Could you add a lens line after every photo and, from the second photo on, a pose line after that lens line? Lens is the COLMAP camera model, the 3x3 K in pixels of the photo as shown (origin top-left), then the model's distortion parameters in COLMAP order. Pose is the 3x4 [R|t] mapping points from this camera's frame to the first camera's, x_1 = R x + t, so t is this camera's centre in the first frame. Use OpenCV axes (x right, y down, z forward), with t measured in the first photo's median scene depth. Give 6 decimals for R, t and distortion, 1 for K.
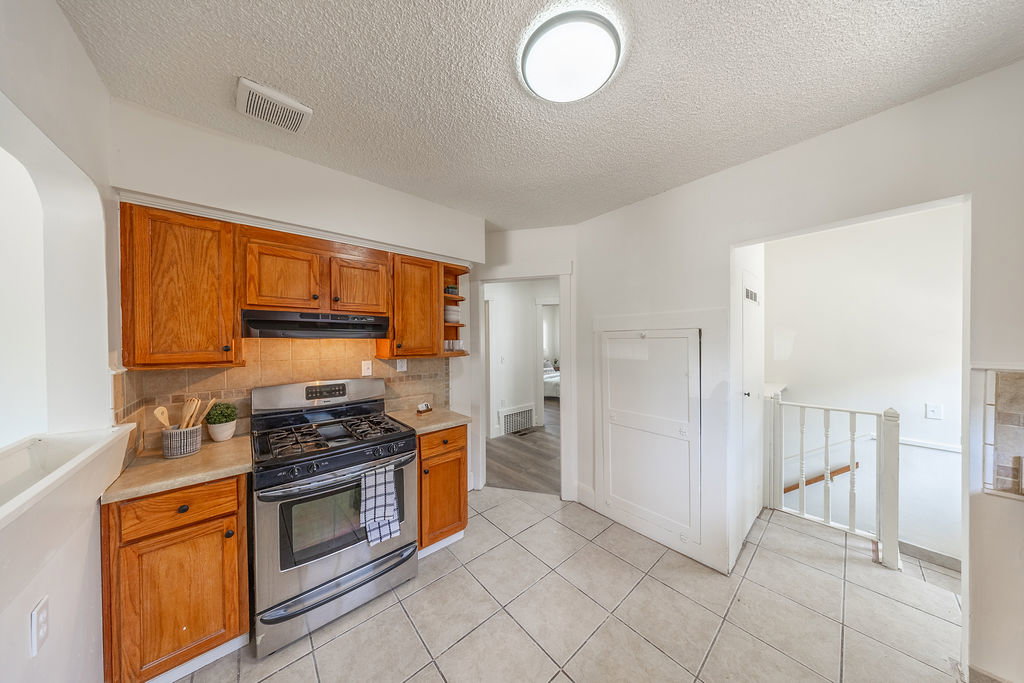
lens RADIAL K [[298.1, 0, 511.3], [0, 298.1, 340.9], [0, 0, 1]] dist [-0.003464, 0.000530]
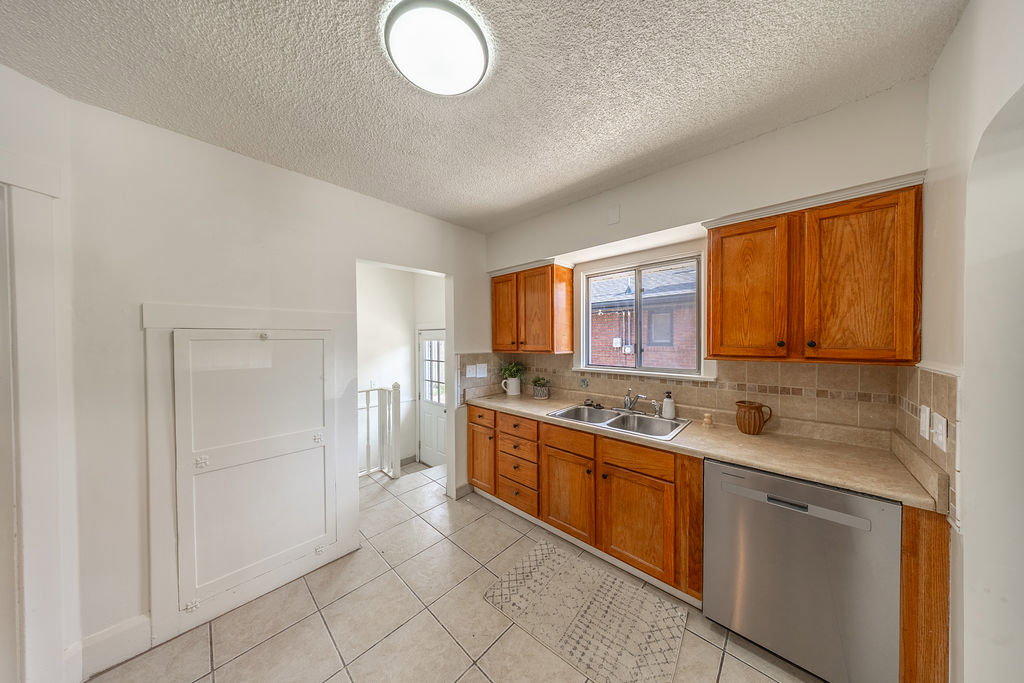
lens RADIAL K [[298.1, 0, 514.6], [0, 298.1, 340.8], [0, 0, 1]] dist [-0.003464, 0.000530]
pose [[-0.087421, -0.001928, 0.996170, -0.422585], [0.014780, 0.999886, 0.003233, -0.000830], [-0.996062, 0.015006, -0.087382, 0.454120]]
